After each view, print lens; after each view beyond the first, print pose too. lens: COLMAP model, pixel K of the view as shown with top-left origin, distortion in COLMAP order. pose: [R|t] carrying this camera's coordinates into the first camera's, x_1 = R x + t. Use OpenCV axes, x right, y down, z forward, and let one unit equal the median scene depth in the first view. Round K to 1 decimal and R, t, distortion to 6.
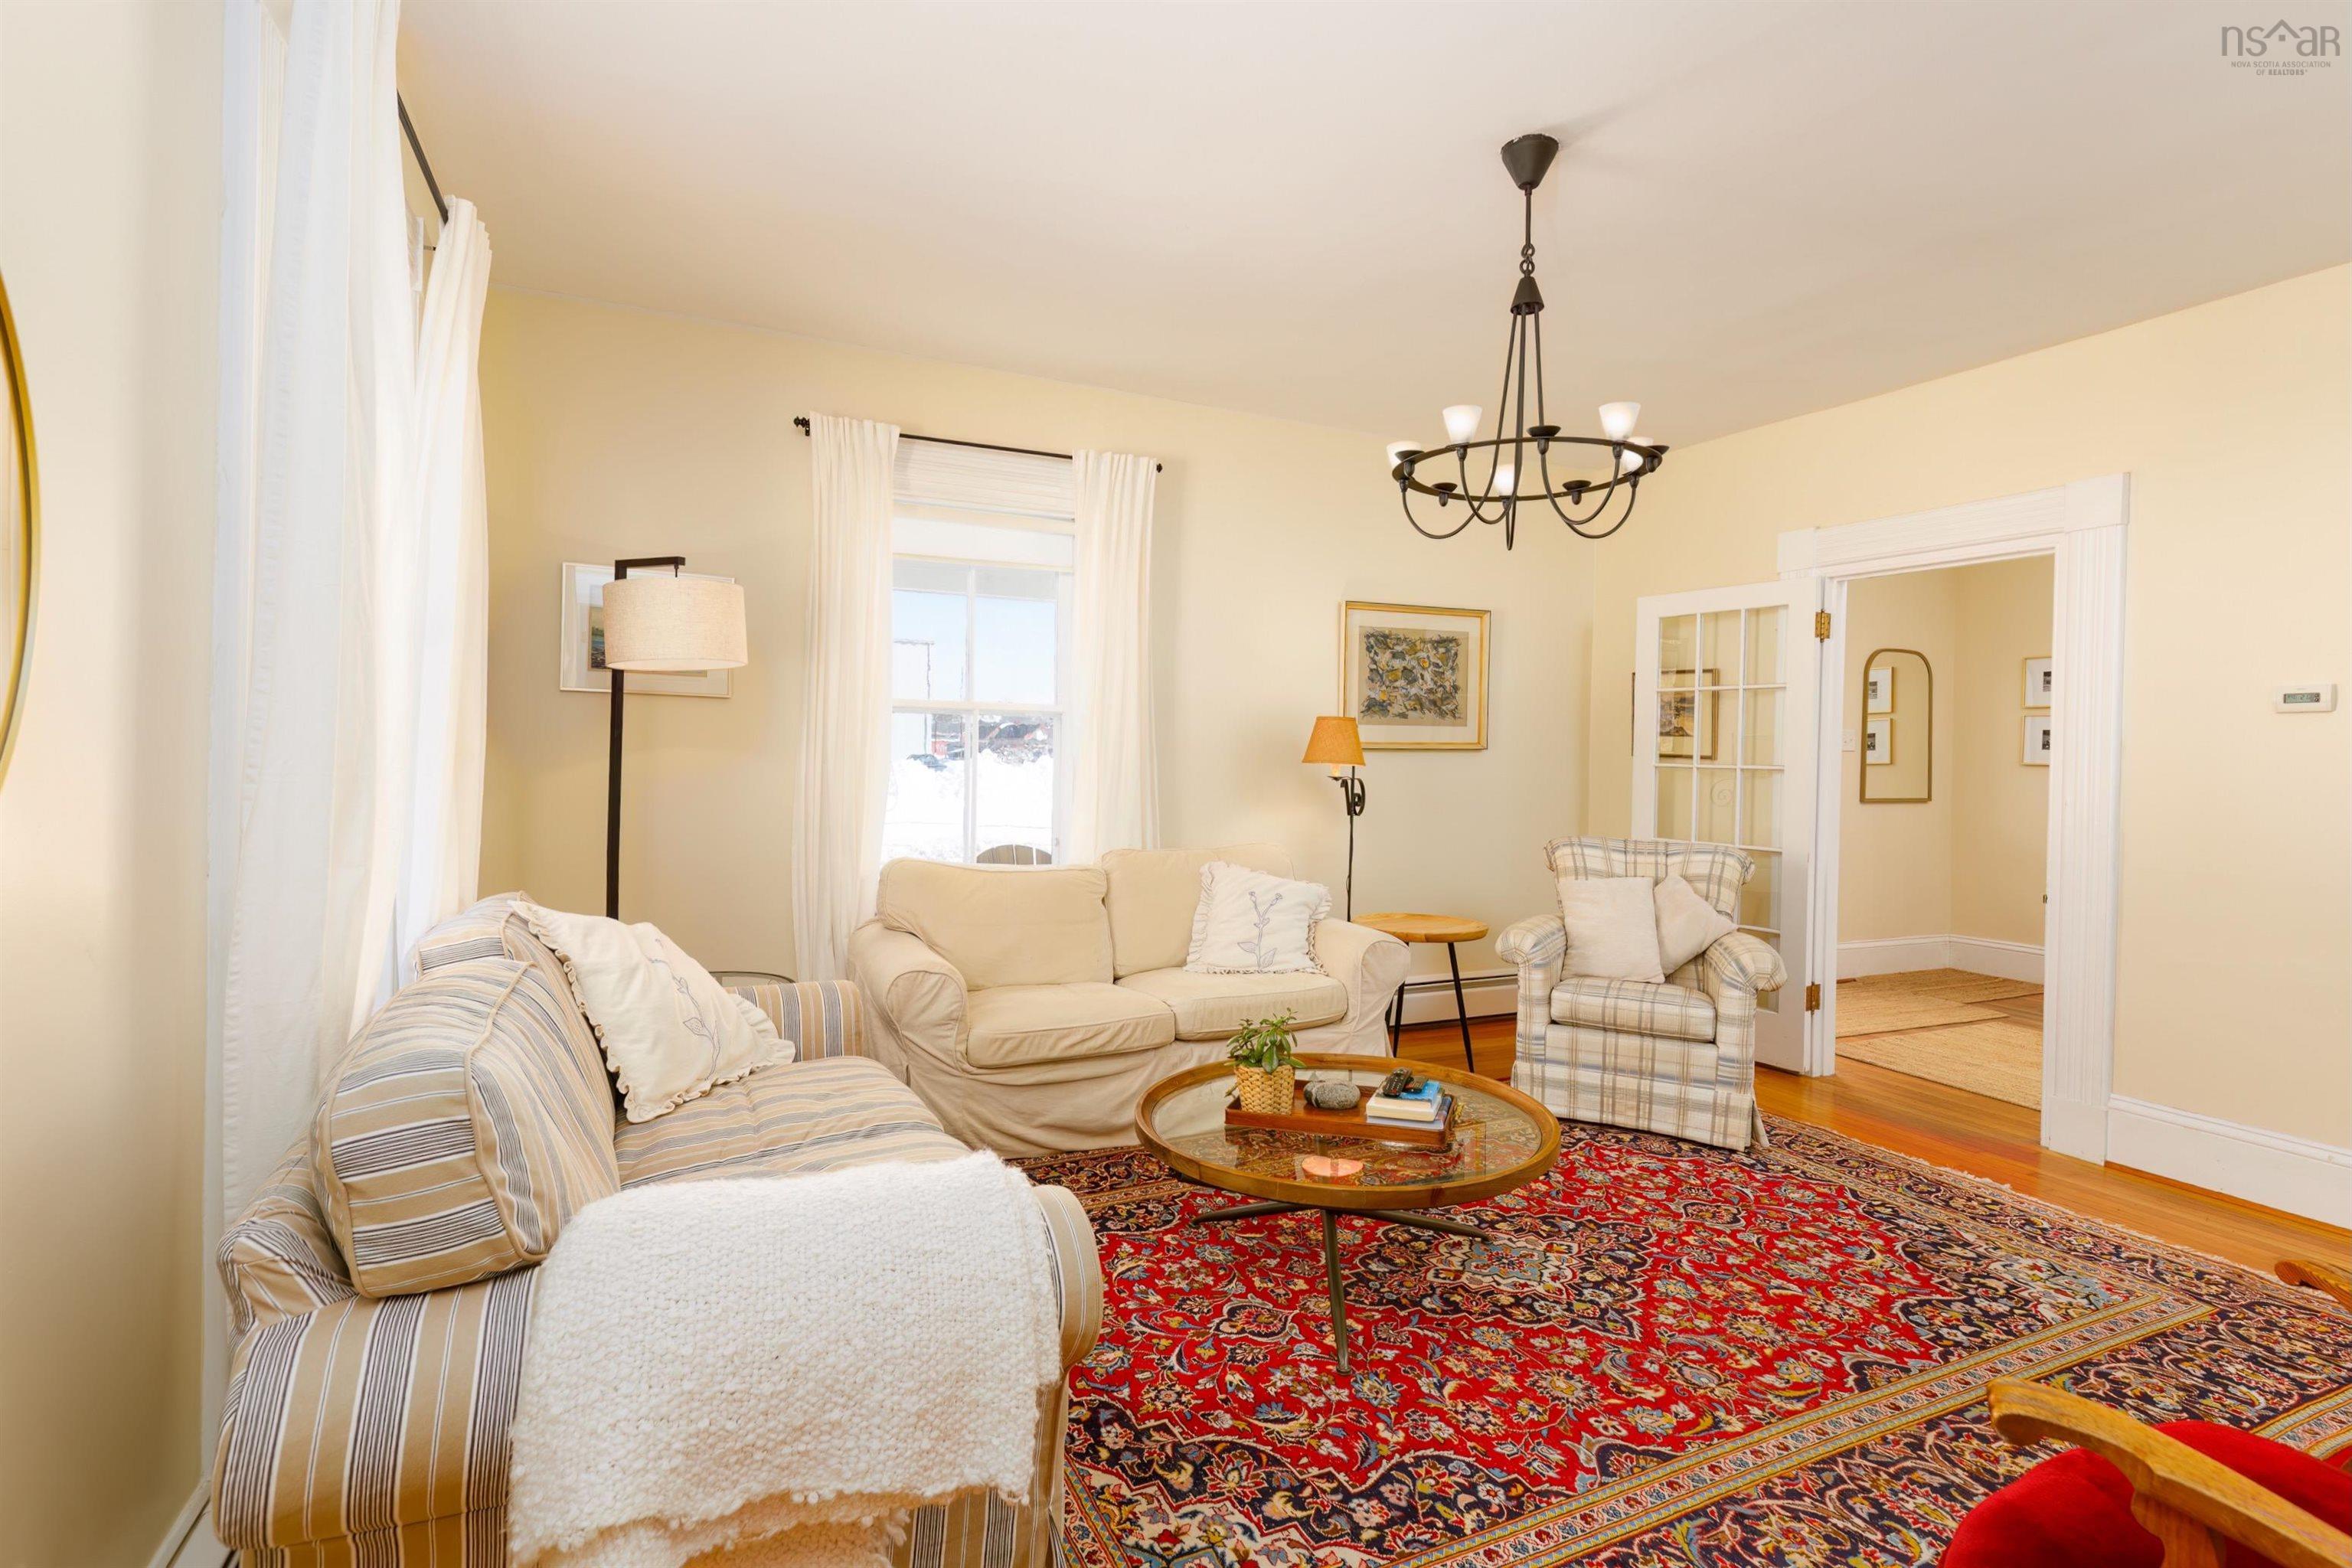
lens RADIAL K [[1133.4, 0, 1190.0], [0, 1133.4, 767.2], [0, 0, 1]] dist [0.003318, 0.000451]
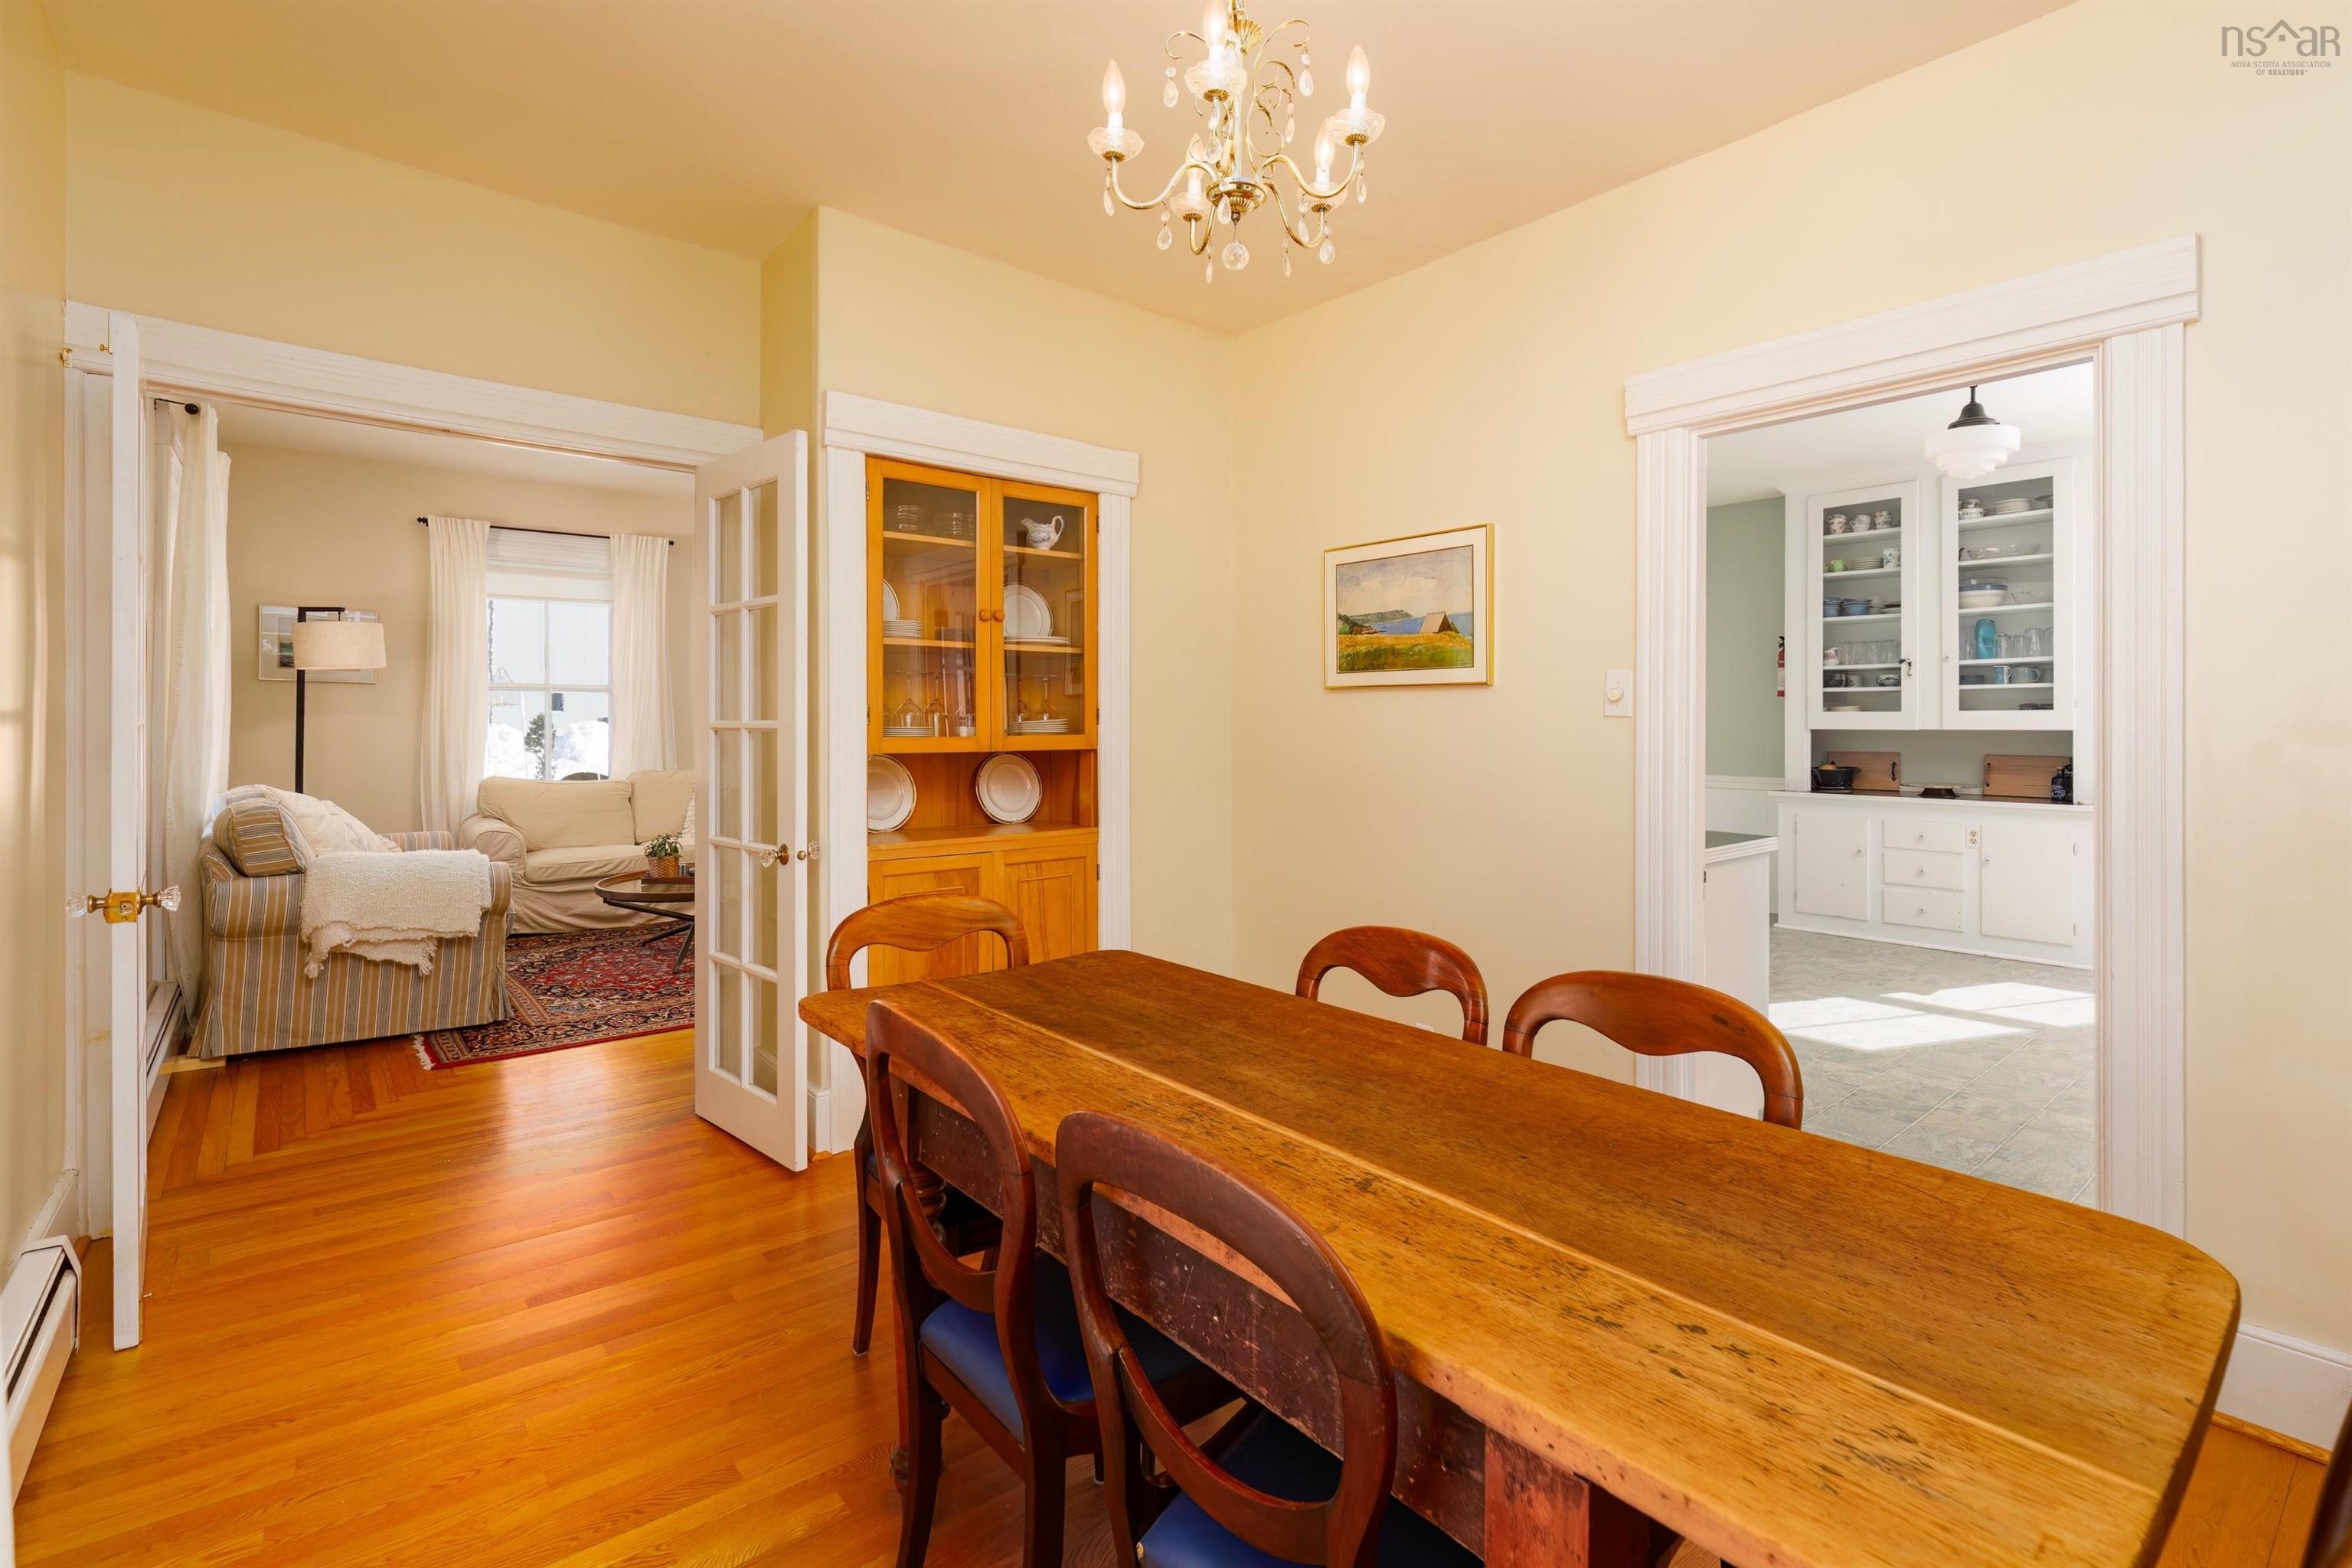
lens RADIAL K [[1090.9, 0, 1183.8], [0, 1090.9, 720.1], [0, 0, 1]] dist [0.009767, -0.000488]
pose [[0.971205, -0.016264, 0.237691, 0.415792], [0.017631, 0.999838, -0.003628, 0.022141], [-0.237593, 0.007714, 0.971334, -0.971328]]
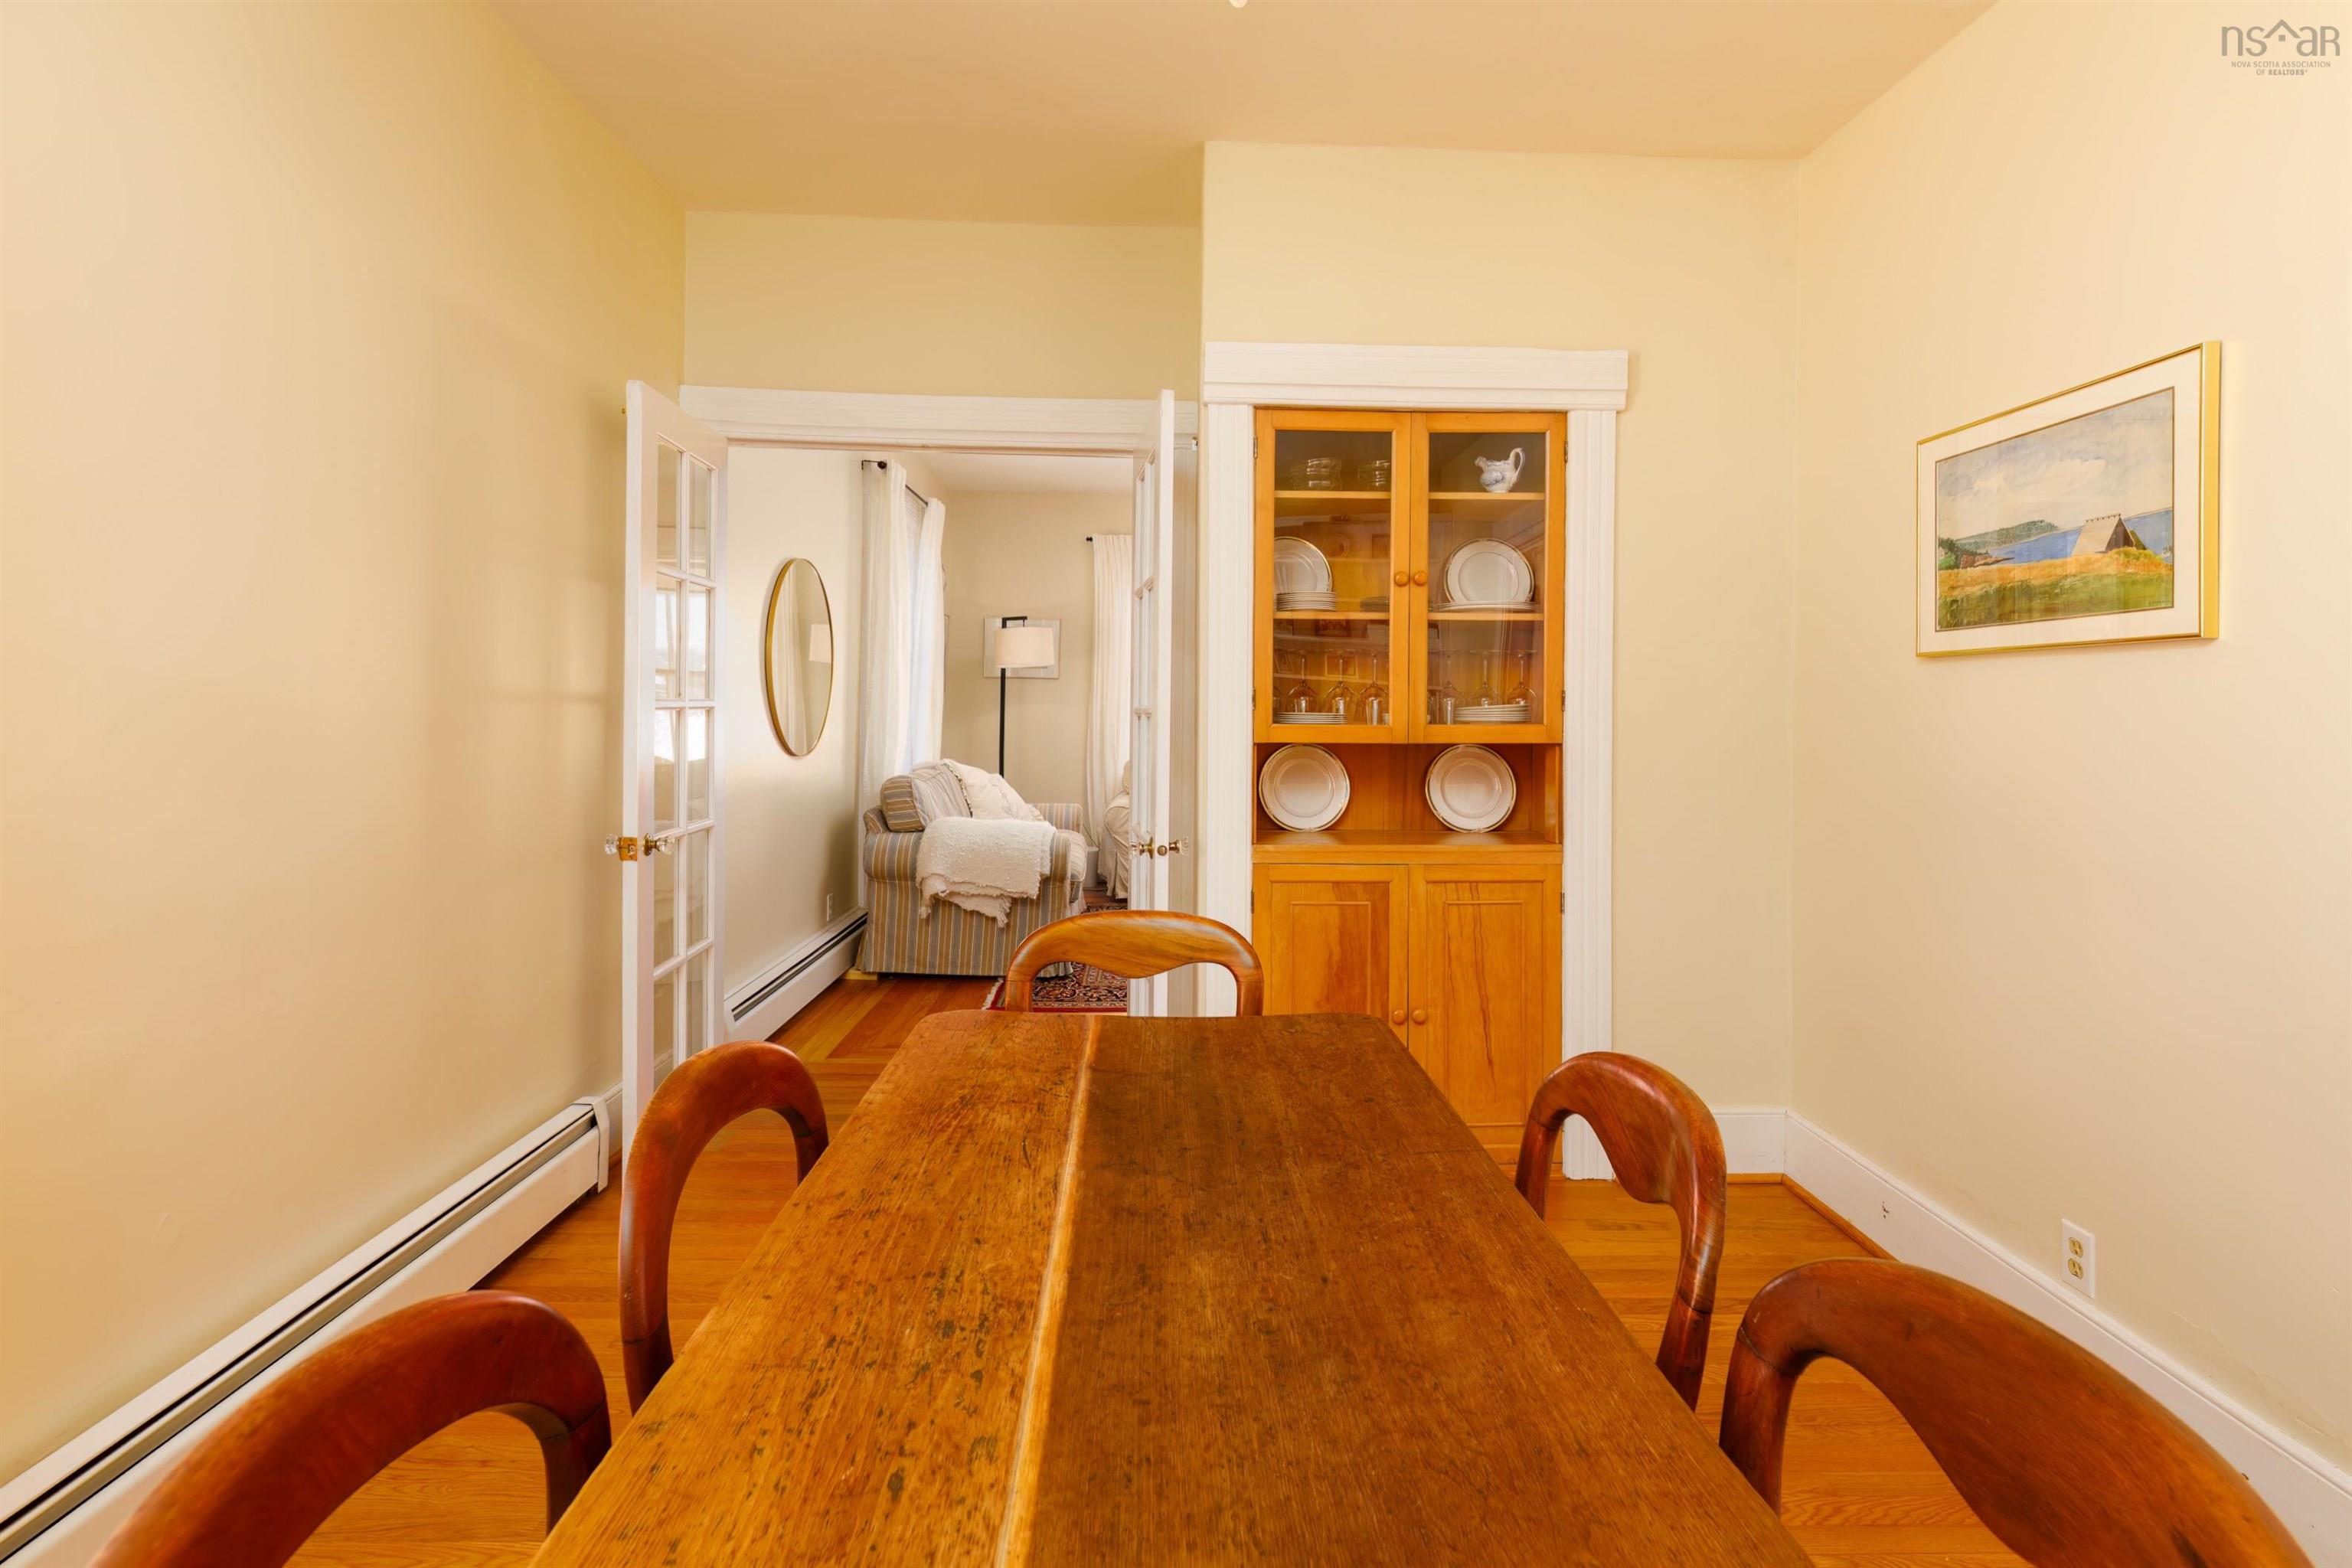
lens RADIAL K [[1099.8, 0, 1182.1], [0, 1099.8, 713.3], [0, 0, 1]] dist [0.004242, -0.000533]
pose [[0.914310, -0.012658, -0.404817, 0.661098], [0.008308, 0.999887, -0.012500, 0.030553], [0.404929, 0.008066, 0.914312, -0.790579]]
